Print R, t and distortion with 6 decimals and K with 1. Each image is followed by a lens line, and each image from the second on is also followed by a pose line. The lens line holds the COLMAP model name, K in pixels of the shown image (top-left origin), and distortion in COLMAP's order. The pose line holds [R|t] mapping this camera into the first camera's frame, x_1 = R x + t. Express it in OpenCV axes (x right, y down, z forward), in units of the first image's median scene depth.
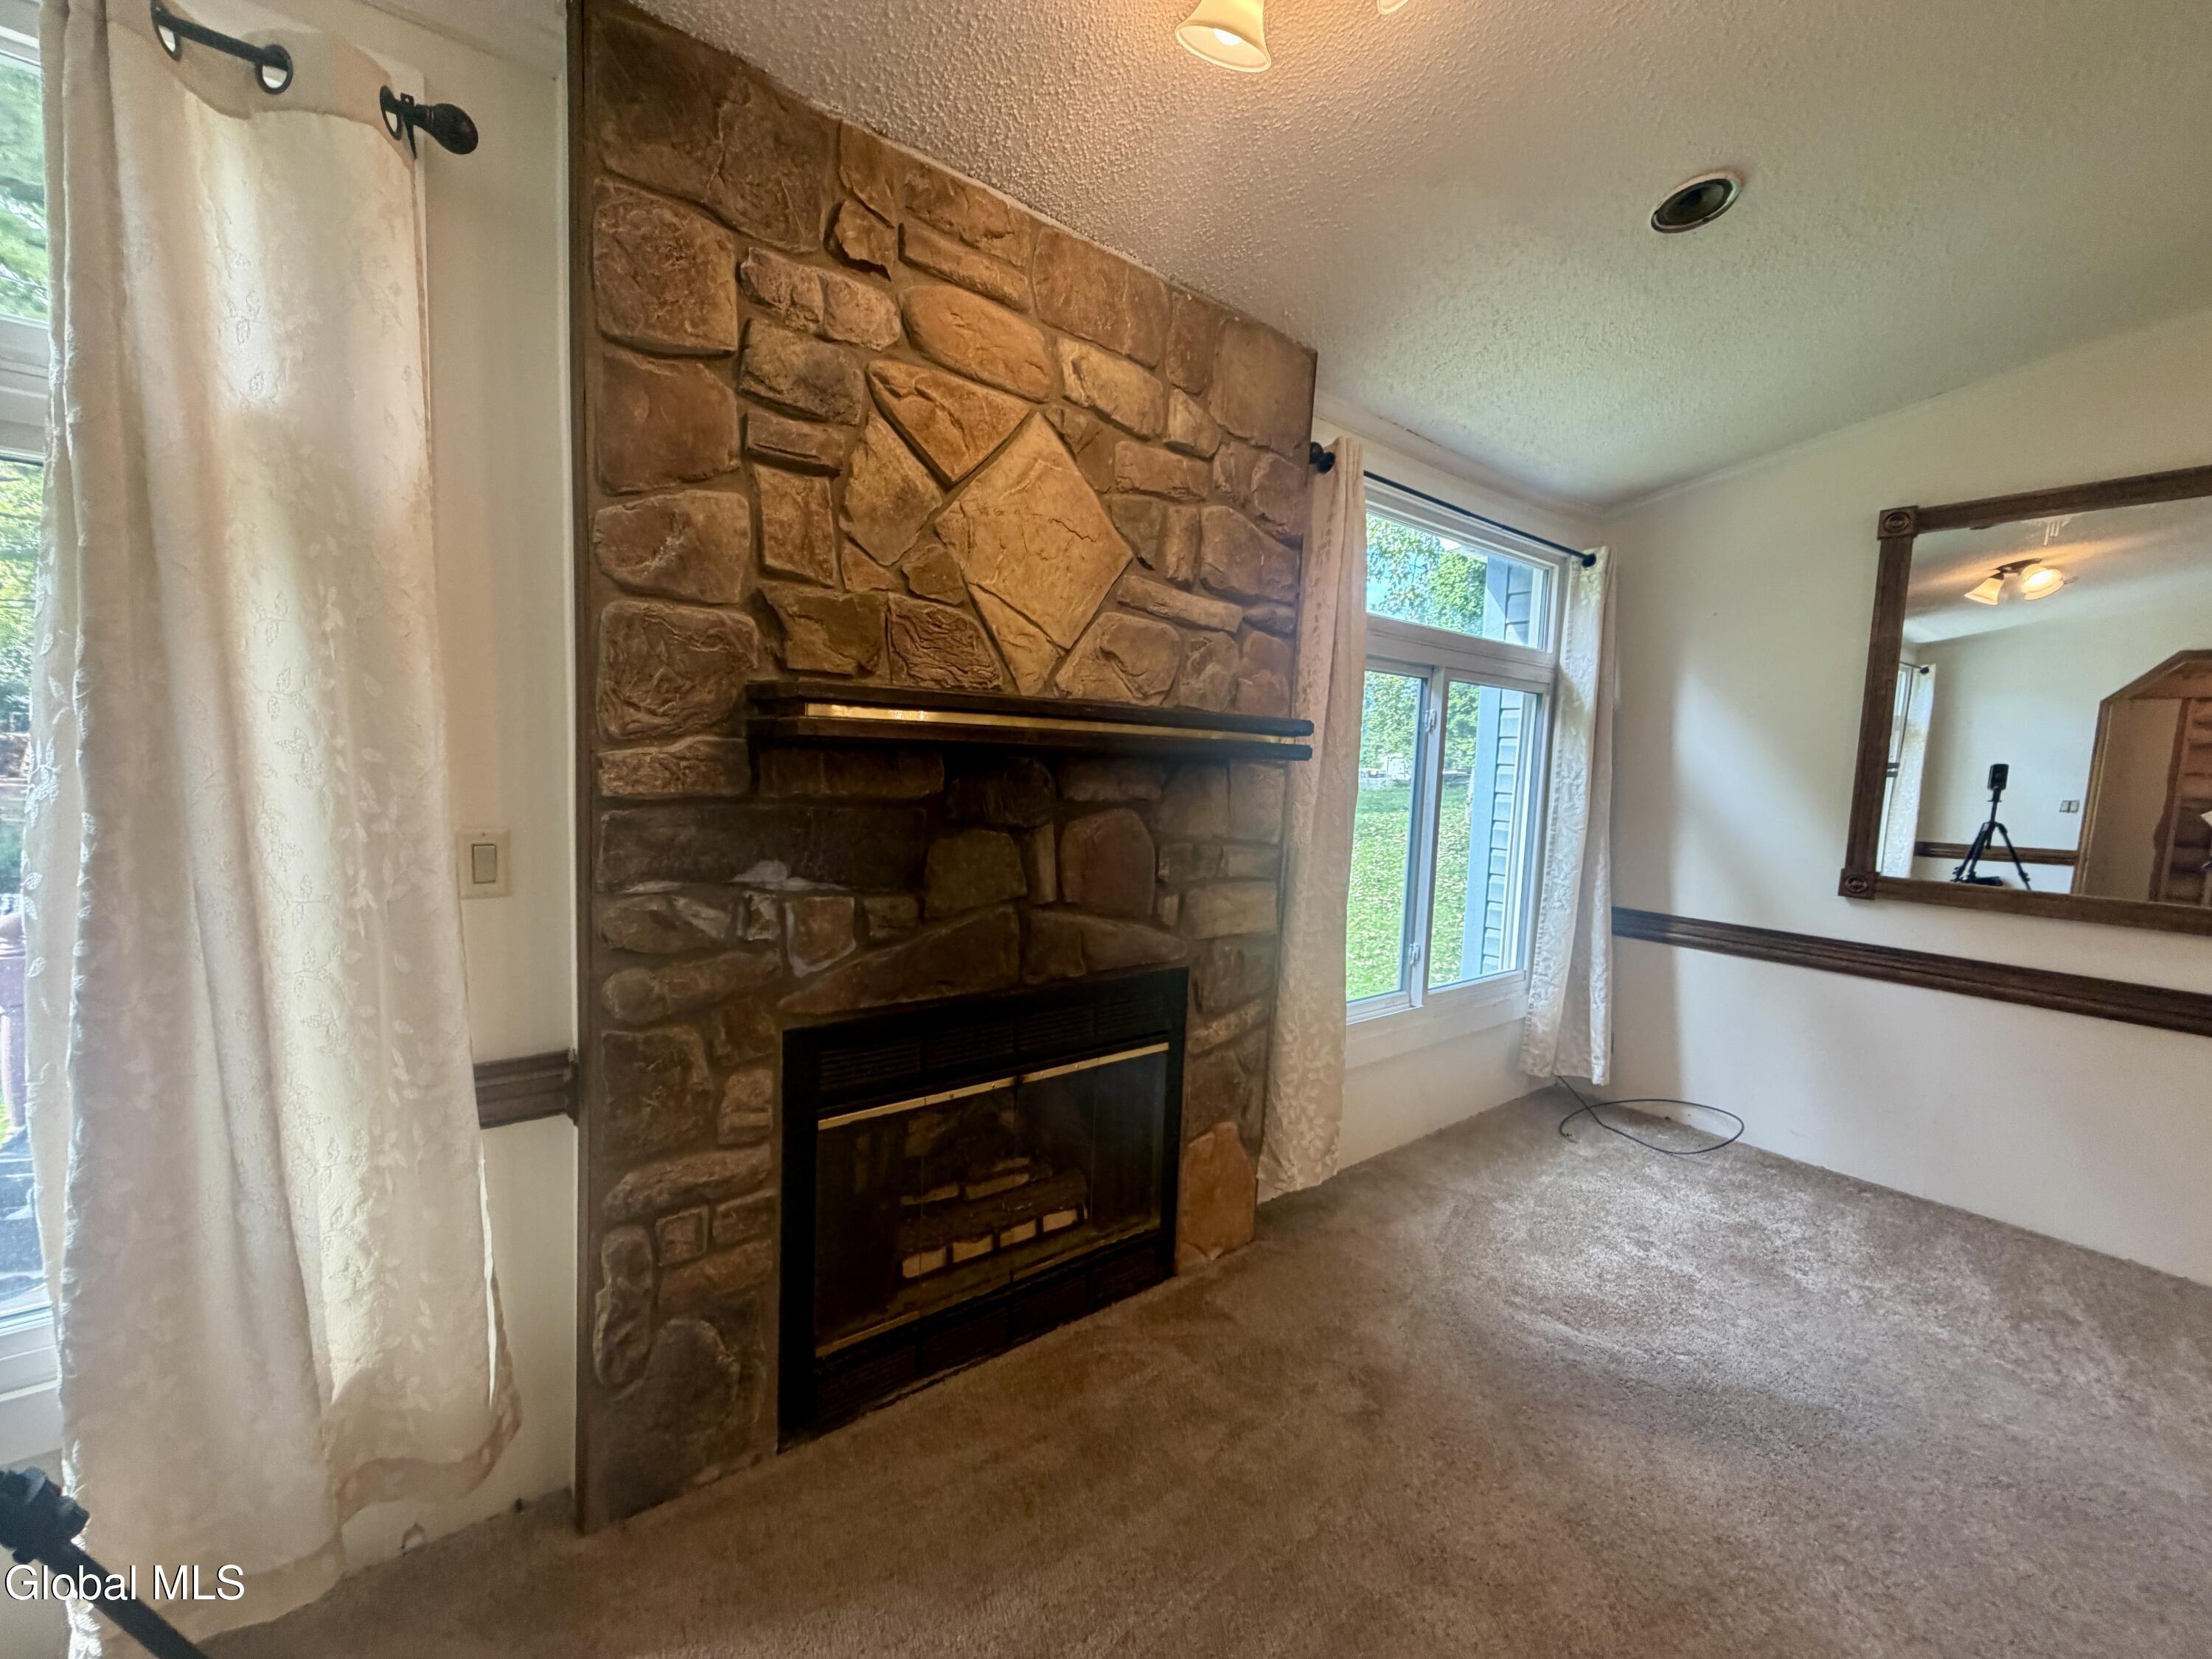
lens RADIAL K [[877.1, 0, 1102.5], [0, 877.1, 834.7], [0, 0, 1]] dist [0.001972, -0.000793]
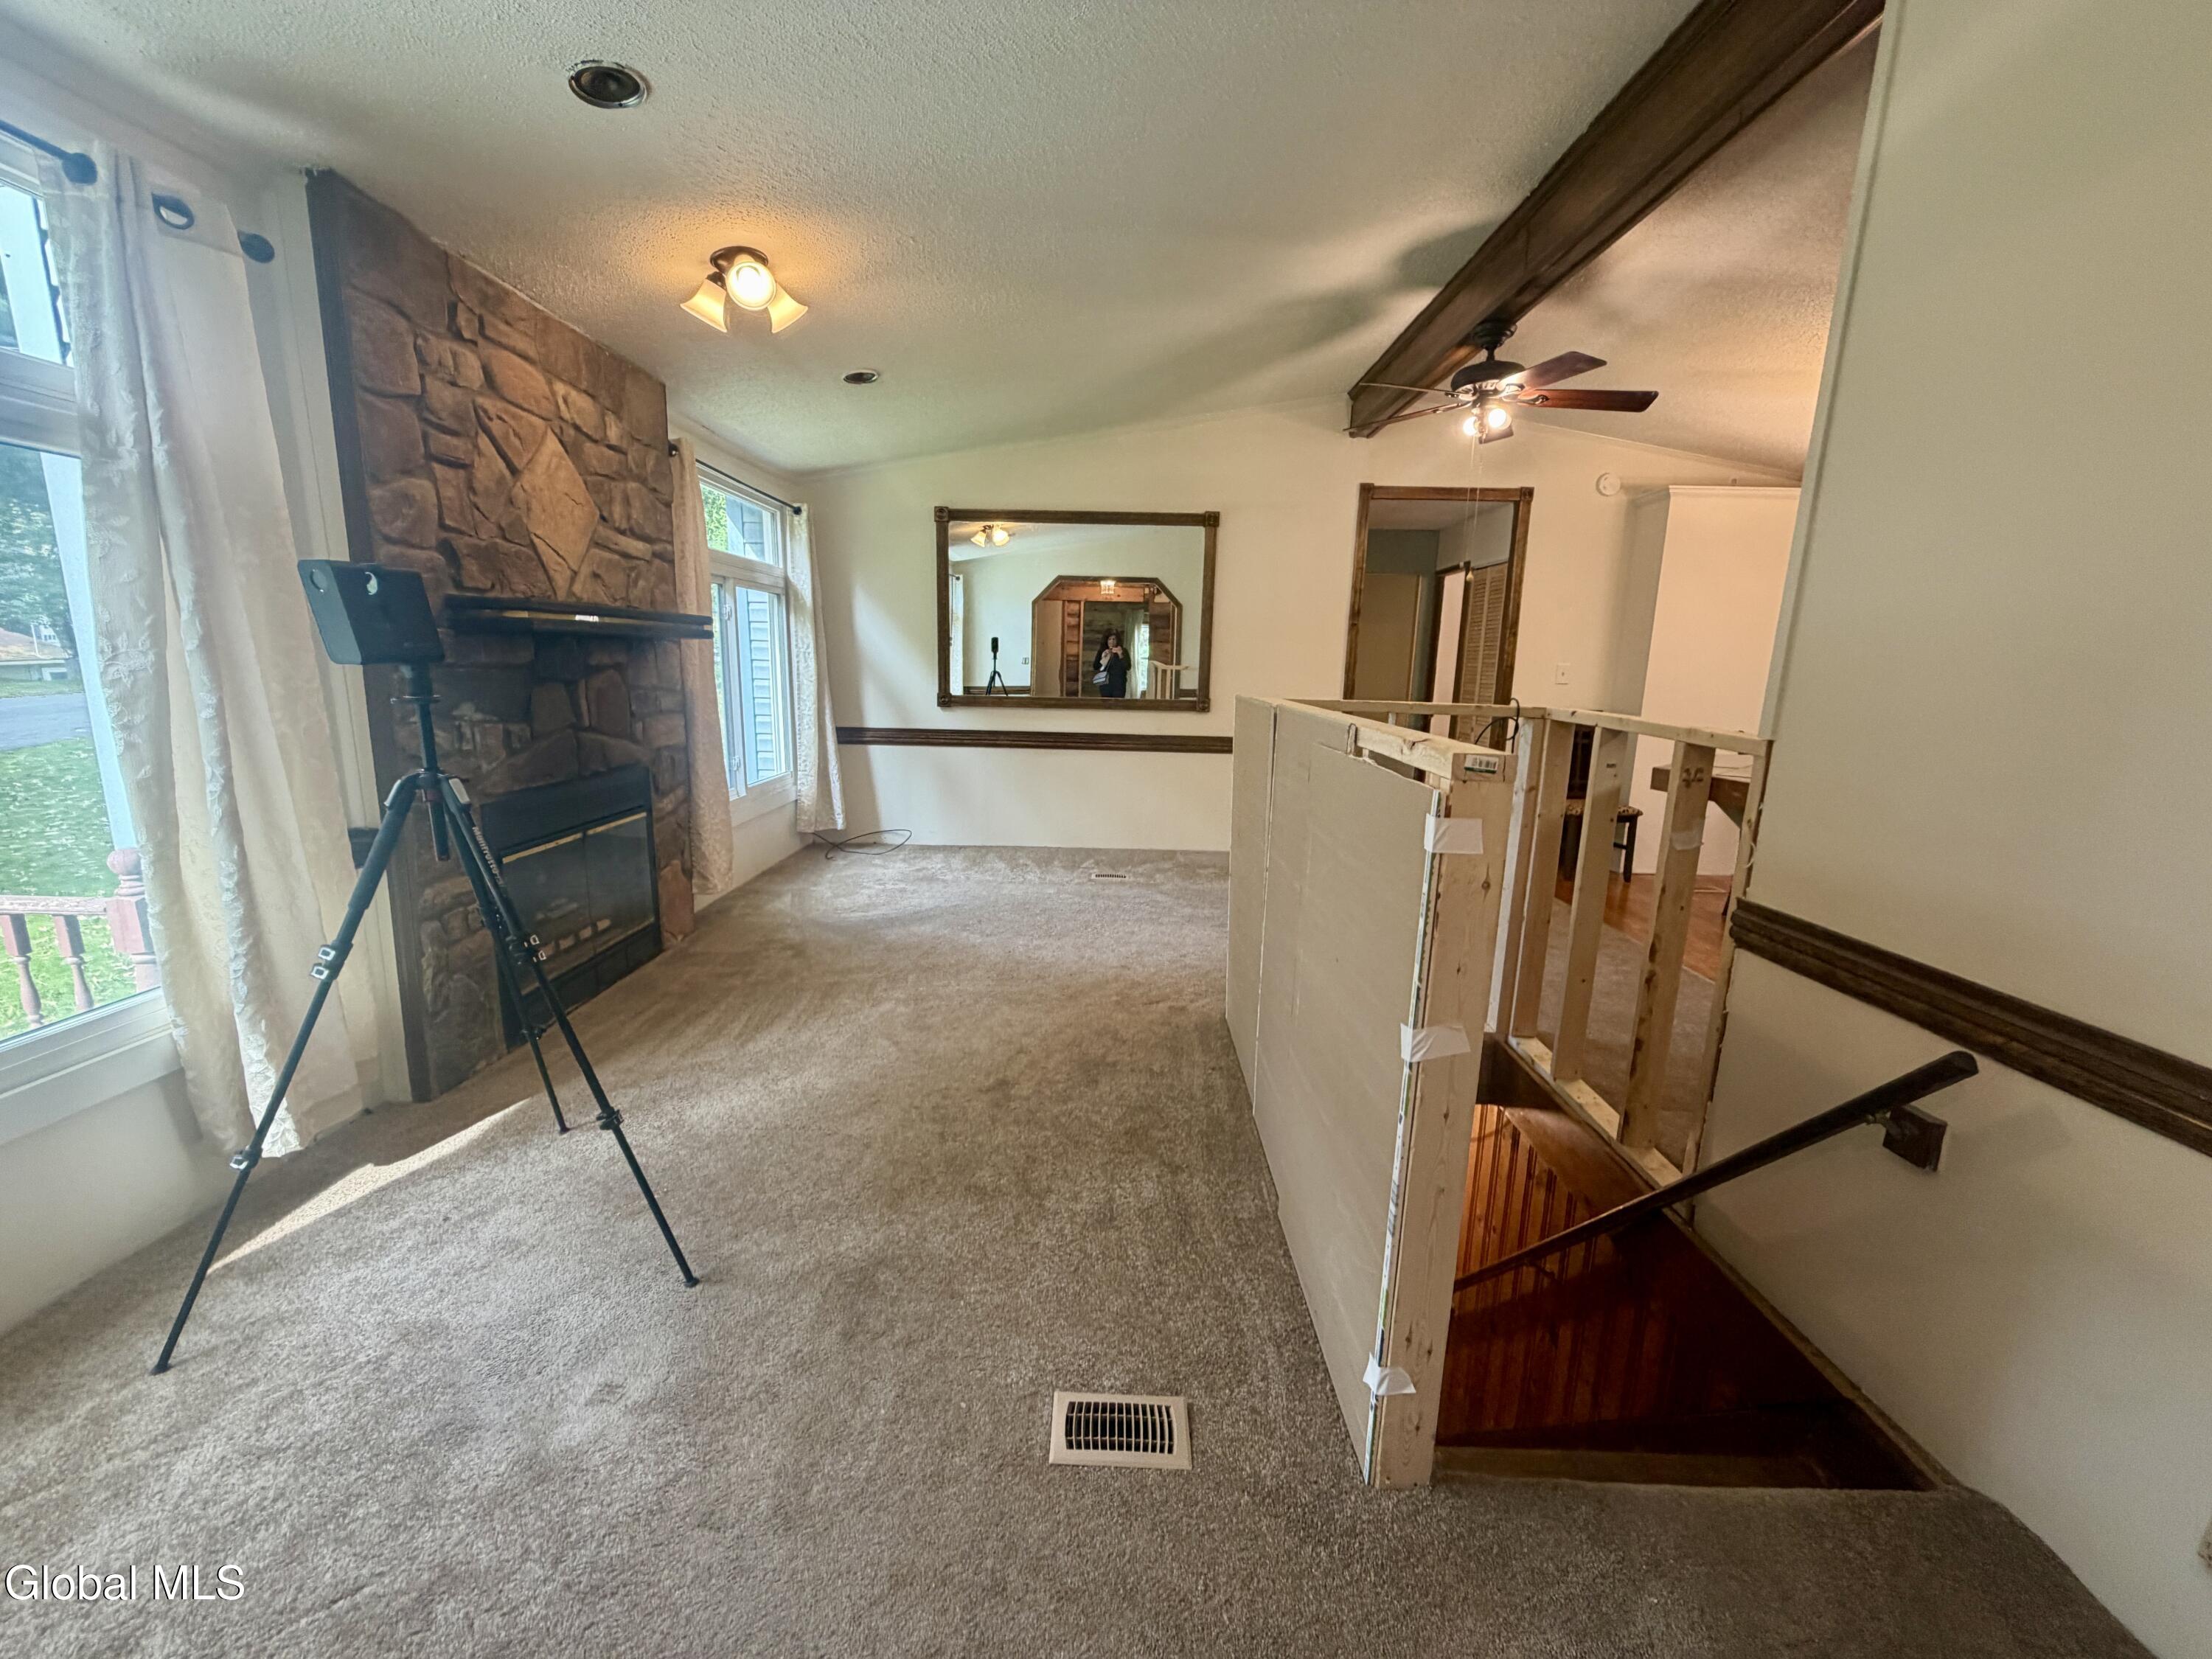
lens RADIAL K [[877.1, 0, 1093.8], [0, 877.1, 833.3], [0, 0, 1]] dist [0.001972, -0.000793]
pose [[0.624822, -0.175889, 0.760697, -0.750923], [0.069509, 0.982957, 0.170186, 0.057912], [-0.777667, -0.053460, 0.626400, -0.800777]]
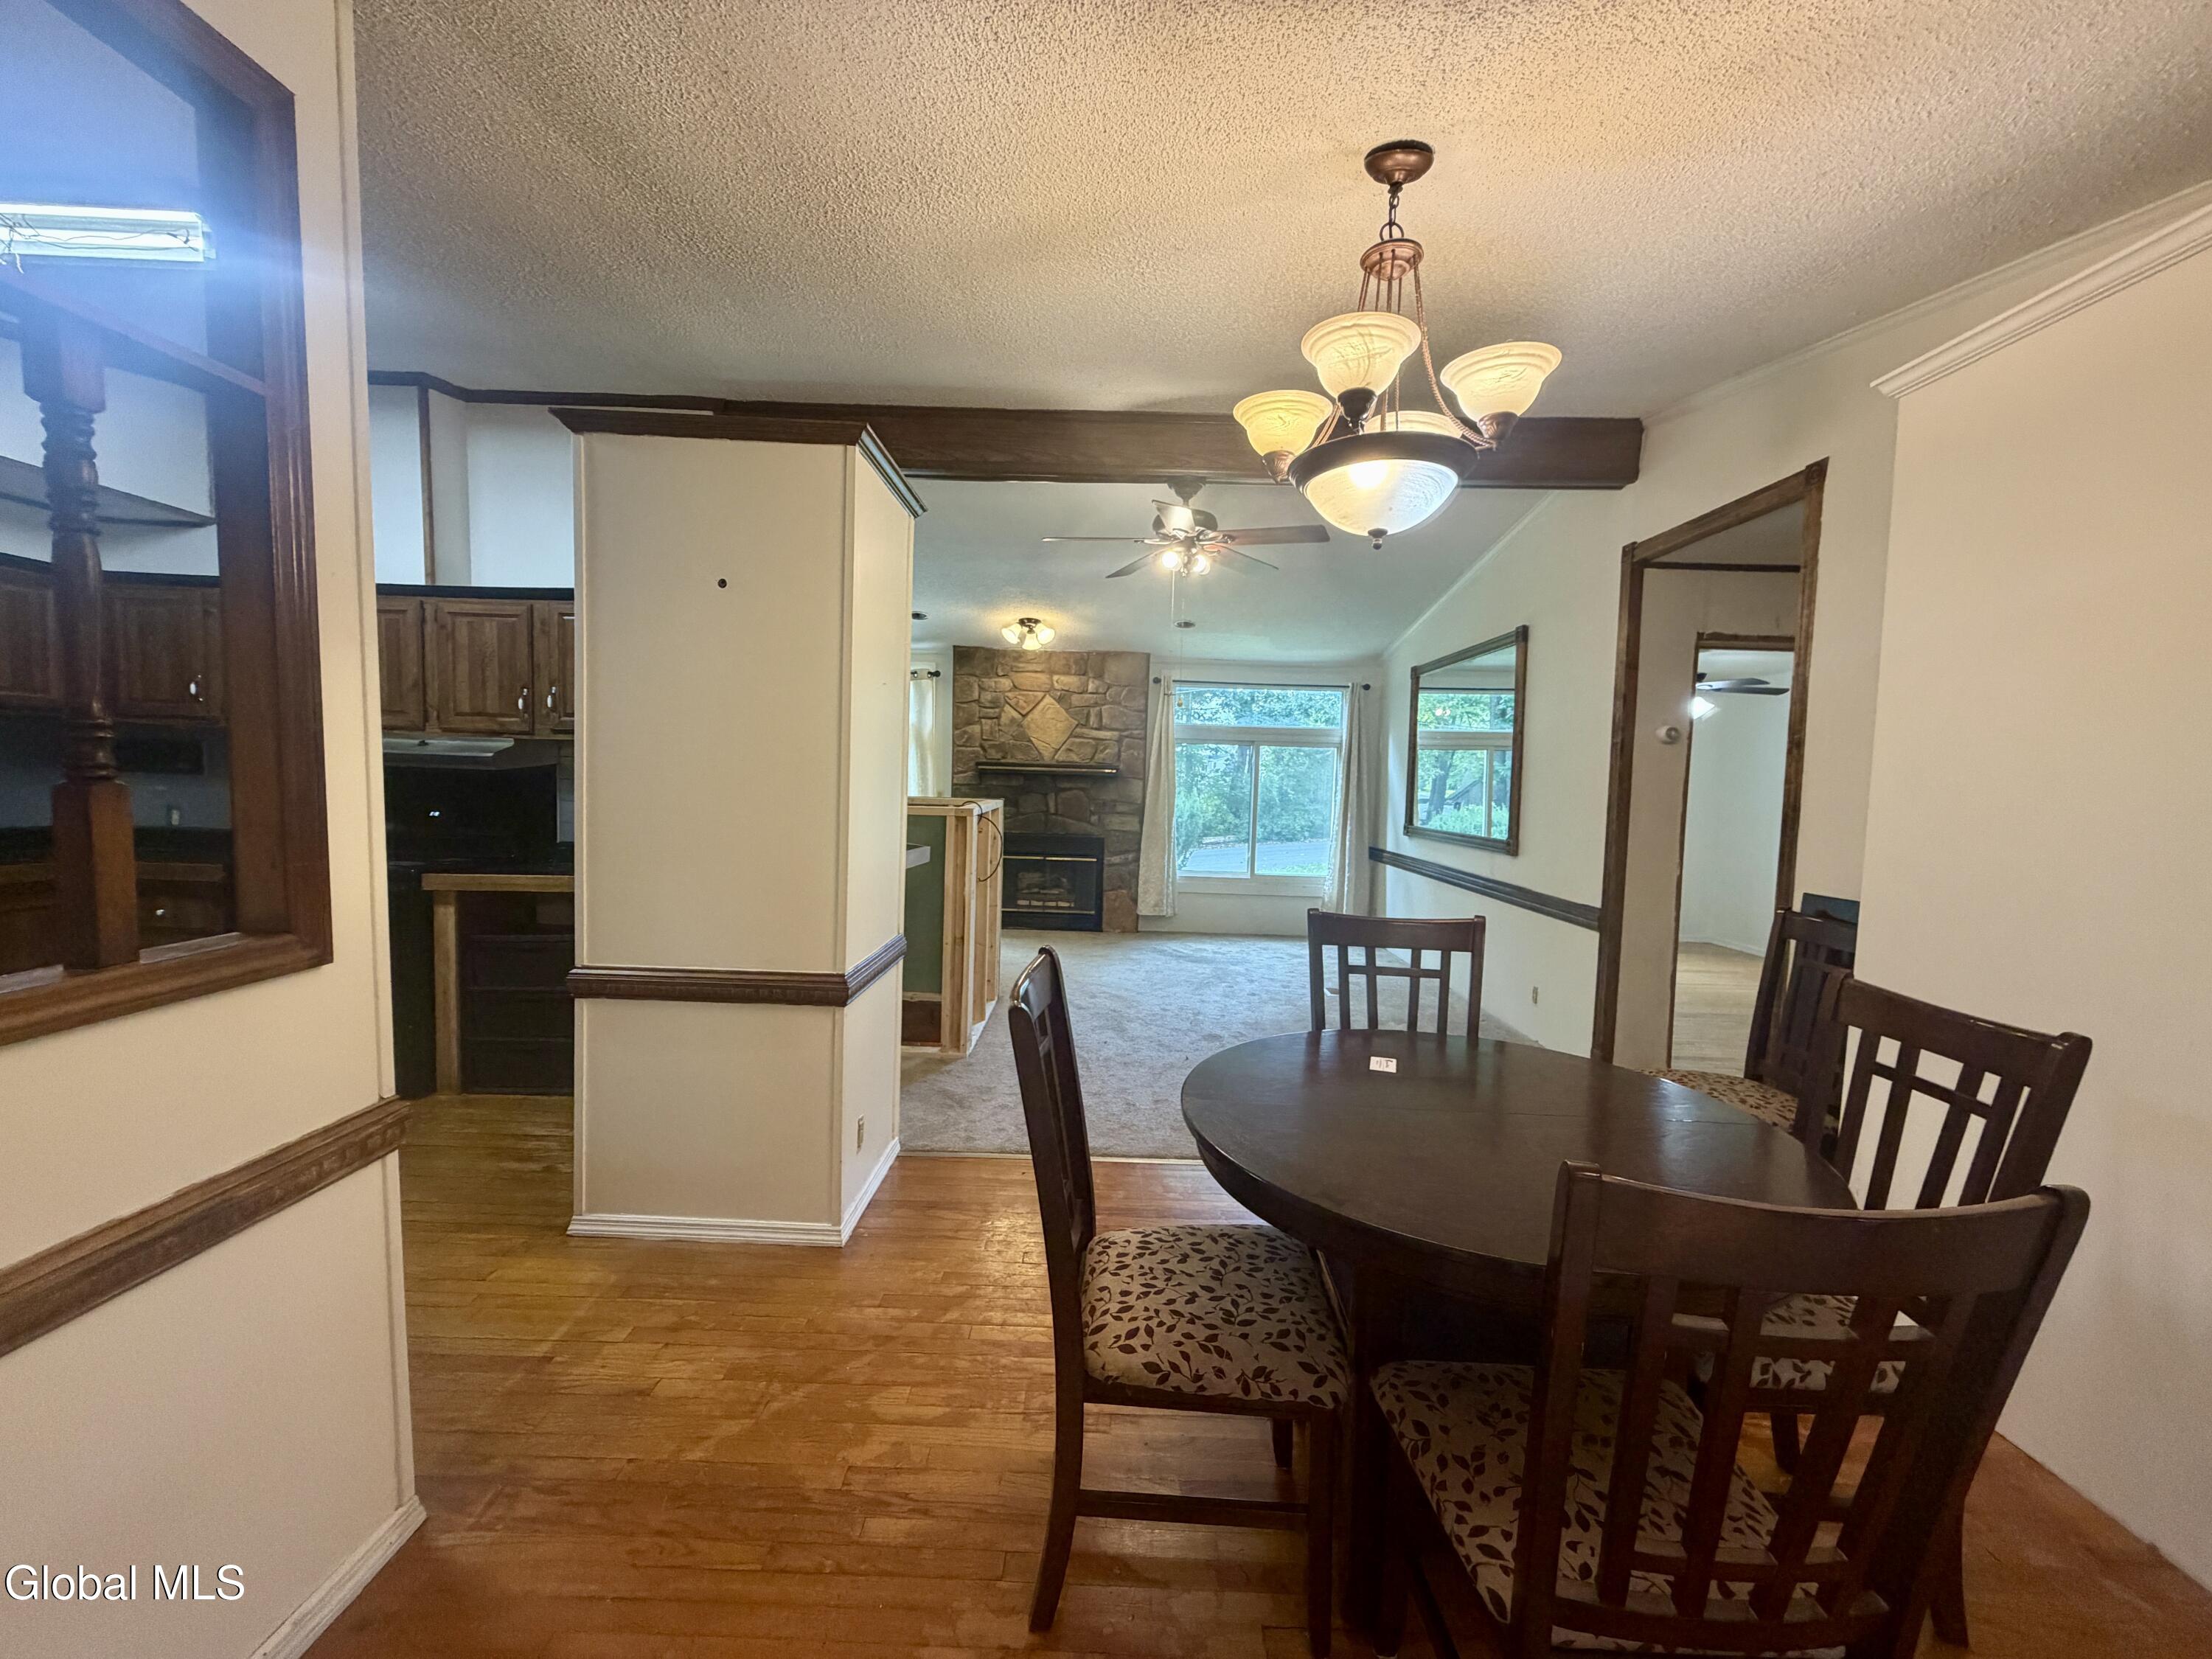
lens RADIAL K [[877.1, 0, 1105.0], [0, 877.1, 833.7], [0, 0, 1]] dist [0.001972, -0.000793]
pose [[0.793228, 0.023365, -0.608477, 2.449037], [-0.052186, 0.998196, -0.029701, 0.266093], [0.606685, 0.055314, 0.793016, -1.914828]]
